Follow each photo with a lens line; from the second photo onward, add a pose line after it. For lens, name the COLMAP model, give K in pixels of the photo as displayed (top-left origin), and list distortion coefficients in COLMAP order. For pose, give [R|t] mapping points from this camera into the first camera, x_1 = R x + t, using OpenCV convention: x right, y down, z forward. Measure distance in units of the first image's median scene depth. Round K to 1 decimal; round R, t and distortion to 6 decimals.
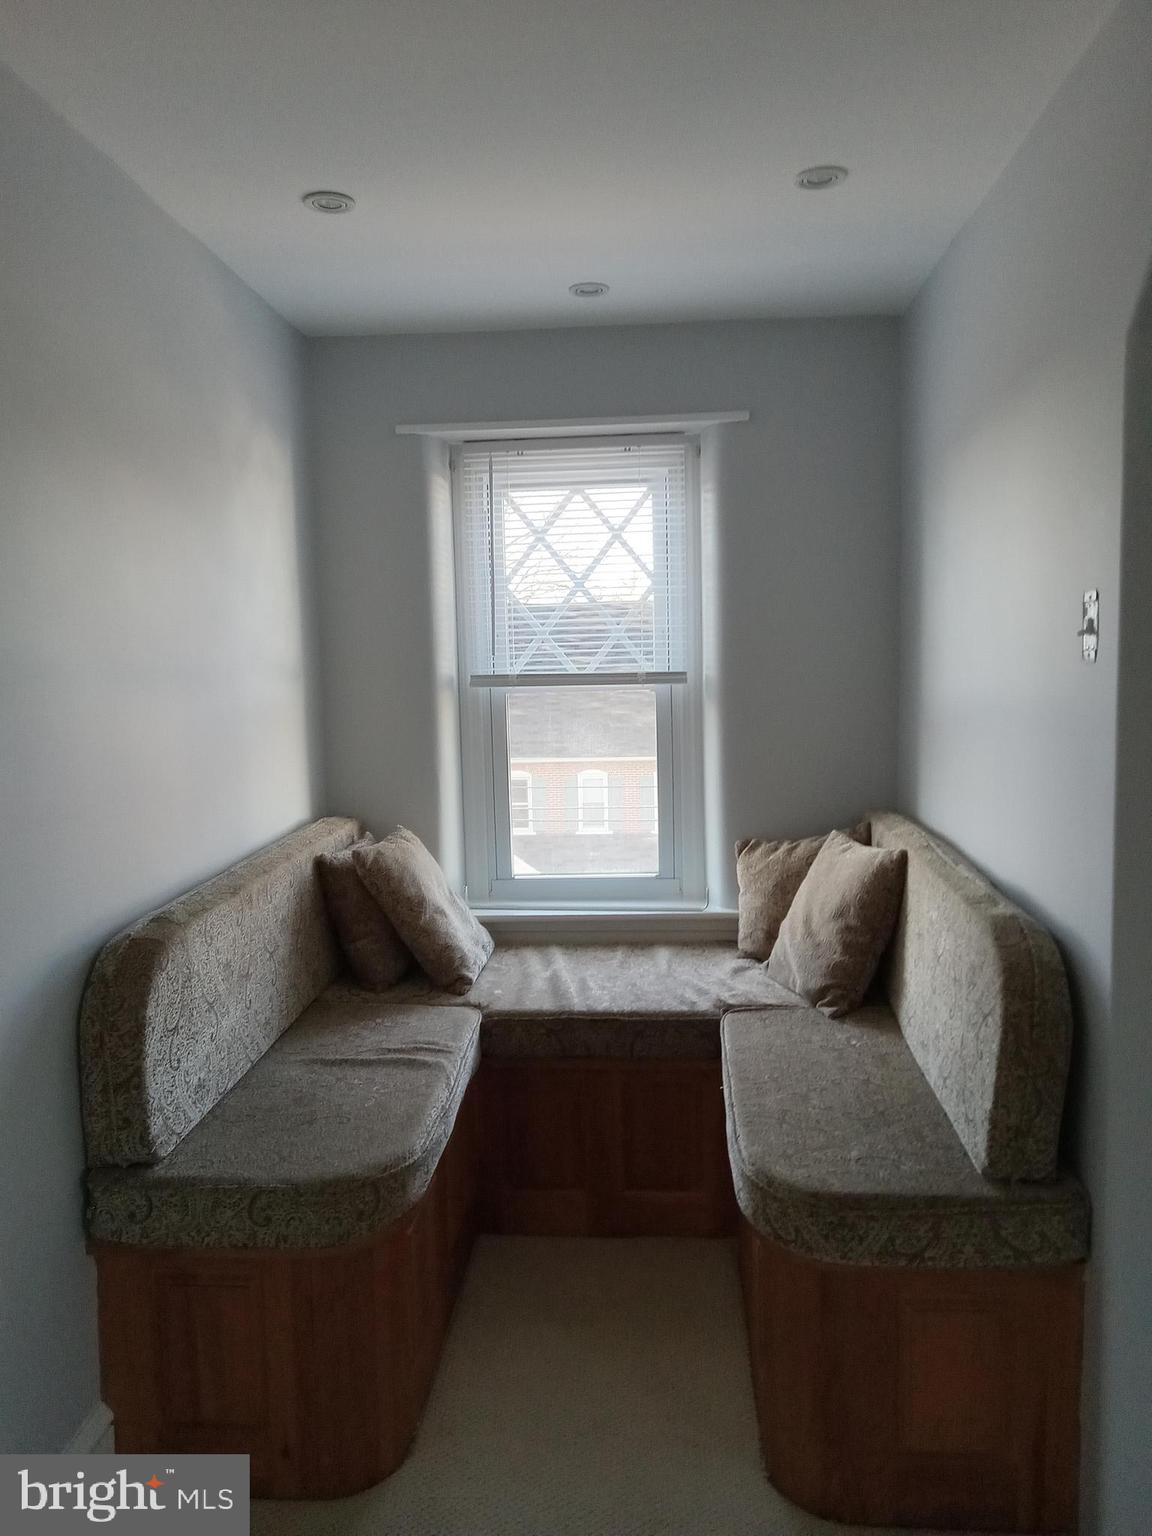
lens RADIAL K [[1139.8, 0, 573.4], [0, 1139.8, 776.1], [0, 0, 1]] dist [-0.008525, -0.005000]
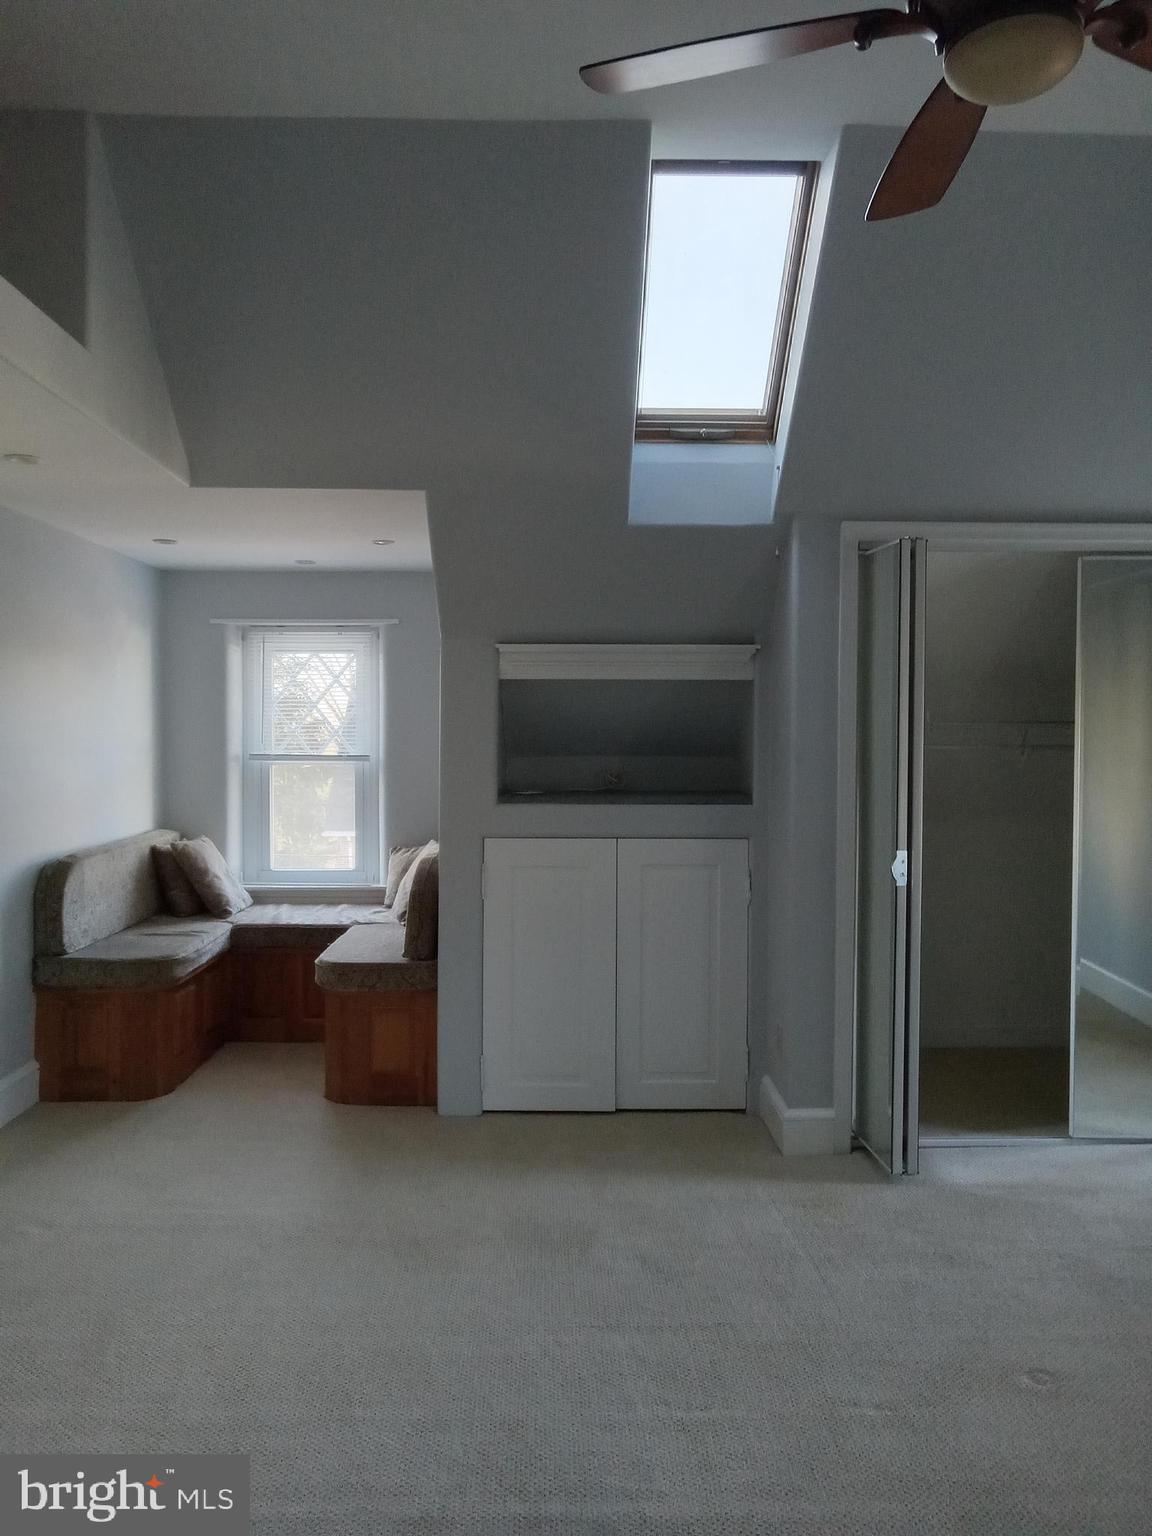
lens RADIAL K [[1139.8, 0, 559.8], [0, 1139.8, 772.8], [0, 0, 1]] dist [-0.008525, -0.005000]
pose [[0.997153, 0.025541, 0.070954, 0.306423], [-0.020167, 0.996946, -0.075443, 0.075612], [-0.072664, 0.073797, 0.994622, -0.925794]]
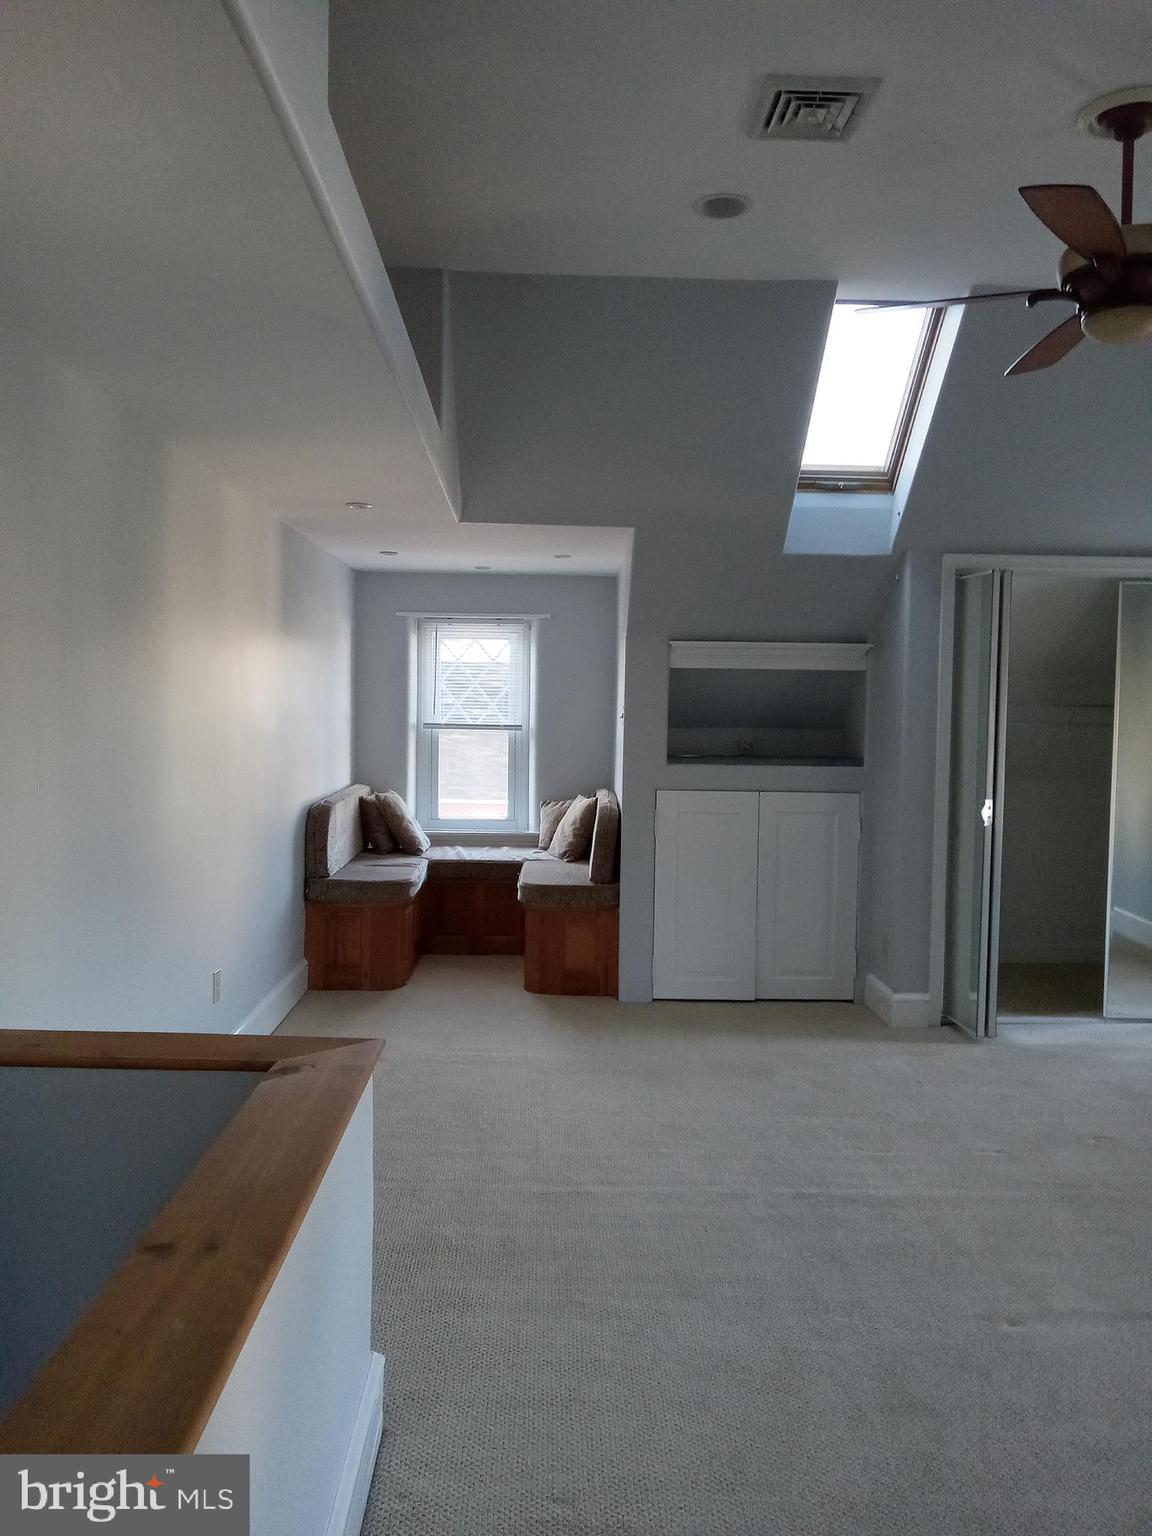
lens RADIAL K [[1139.8, 0, 559.2], [0, 1139.8, 769.5], [0, 0, 1]] dist [-0.008525, -0.005000]
pose [[0.996248, 0.035192, 0.079066, -0.000179], [-0.030897, 0.998013, -0.054908, 0.126302], [-0.080841, 0.052259, 0.995356, -1.341152]]
